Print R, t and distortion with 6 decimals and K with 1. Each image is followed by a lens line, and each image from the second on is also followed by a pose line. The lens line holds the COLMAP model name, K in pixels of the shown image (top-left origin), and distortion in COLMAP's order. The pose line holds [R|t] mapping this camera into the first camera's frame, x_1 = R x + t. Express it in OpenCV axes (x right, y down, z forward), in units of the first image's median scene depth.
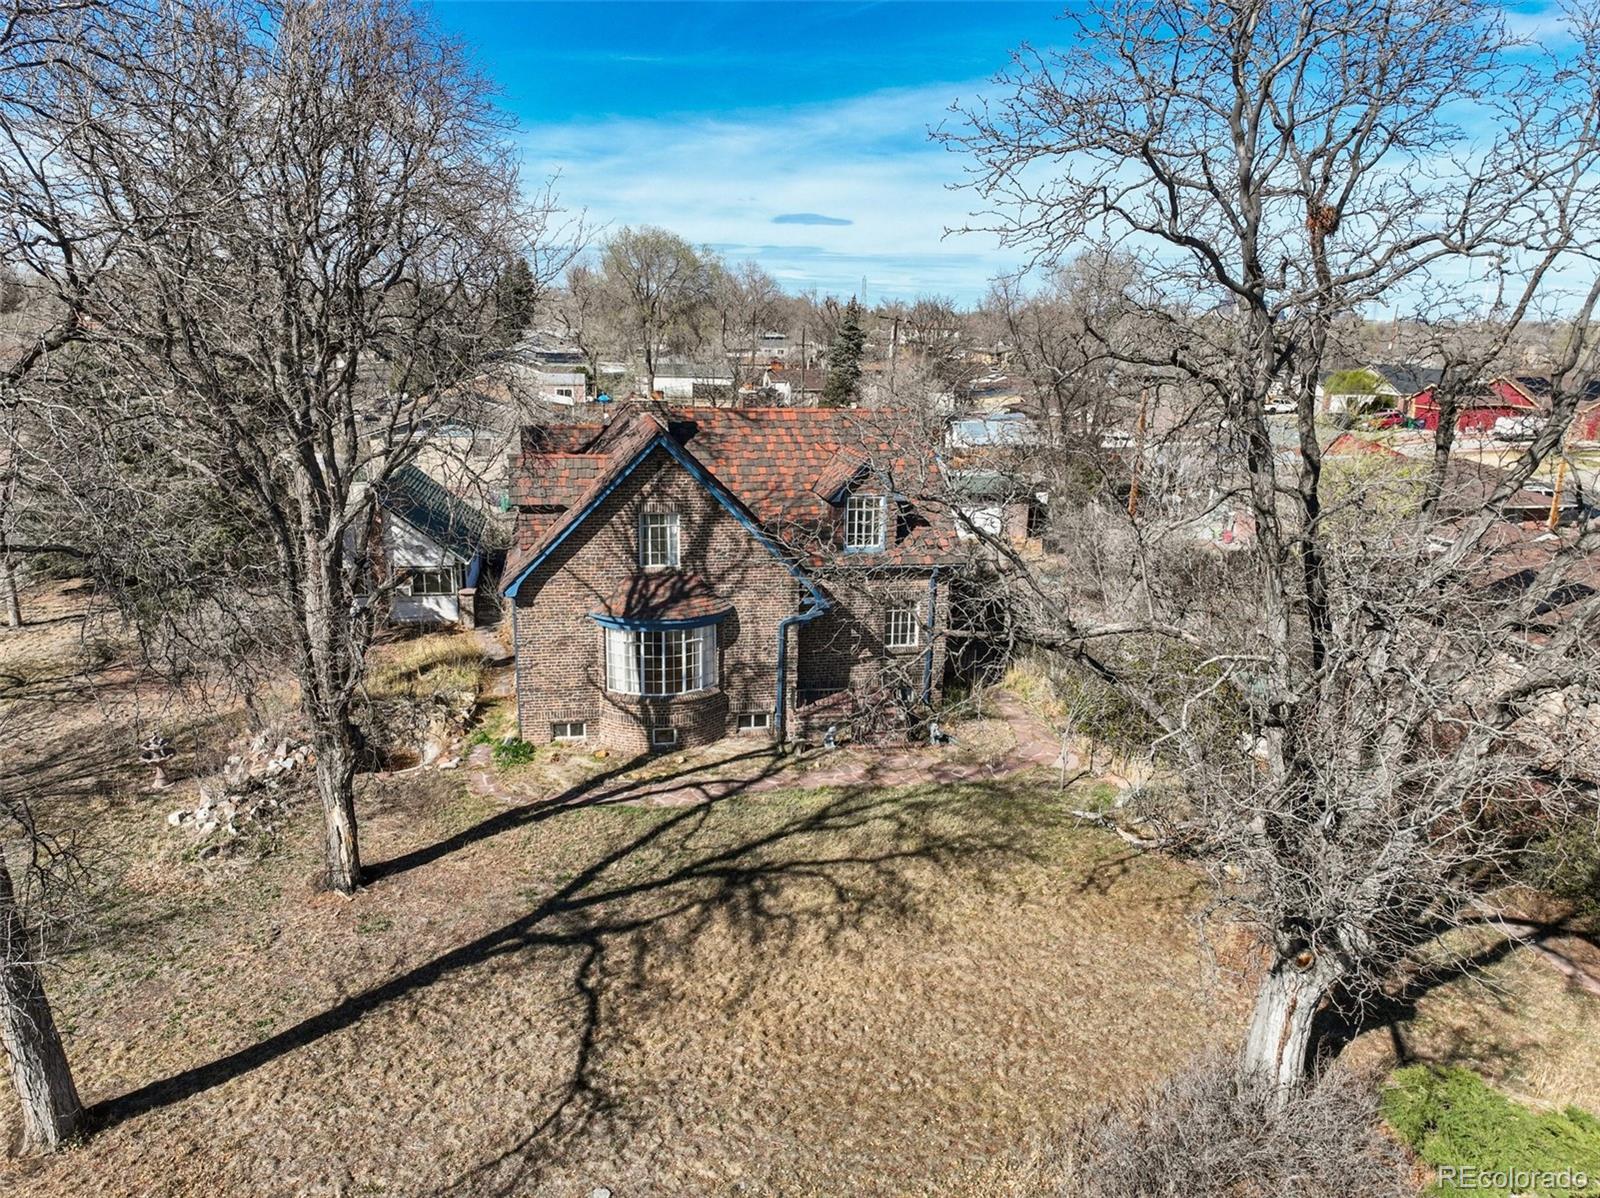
lens RADIAL K [[1129.0, 0, 800.0], [0, 1129.0, 599.0], [0, 0, 1]] dist [-0.003283, -0.001596]
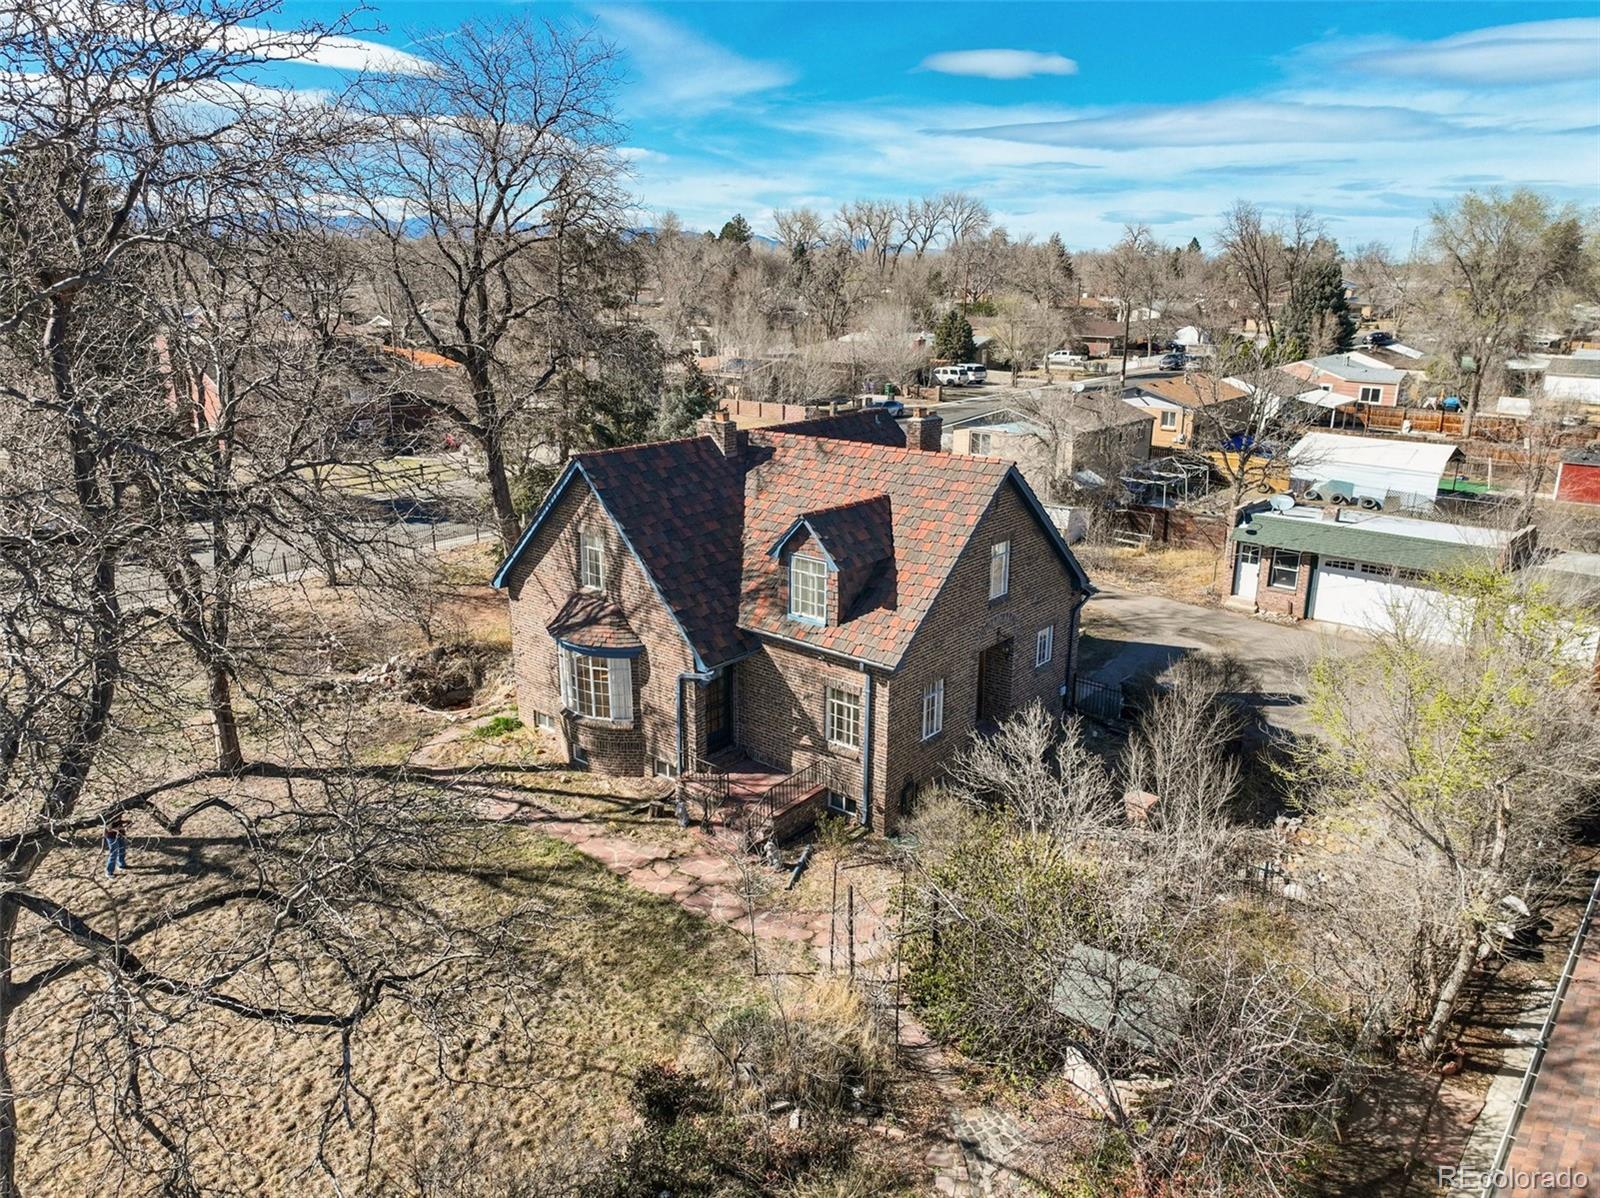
lens RADIAL K [[1129.0, 0, 800.0], [0, 1129.0, 599.0], [0, 0, 1]] dist [-0.003283, -0.001596]
pose [[0.603714, 0.201106, -0.771418, 0.763157], [-0.182334, 0.976841, 0.111964, -0.165929], [0.776069, 0.073061, 0.626401, 0.511043]]
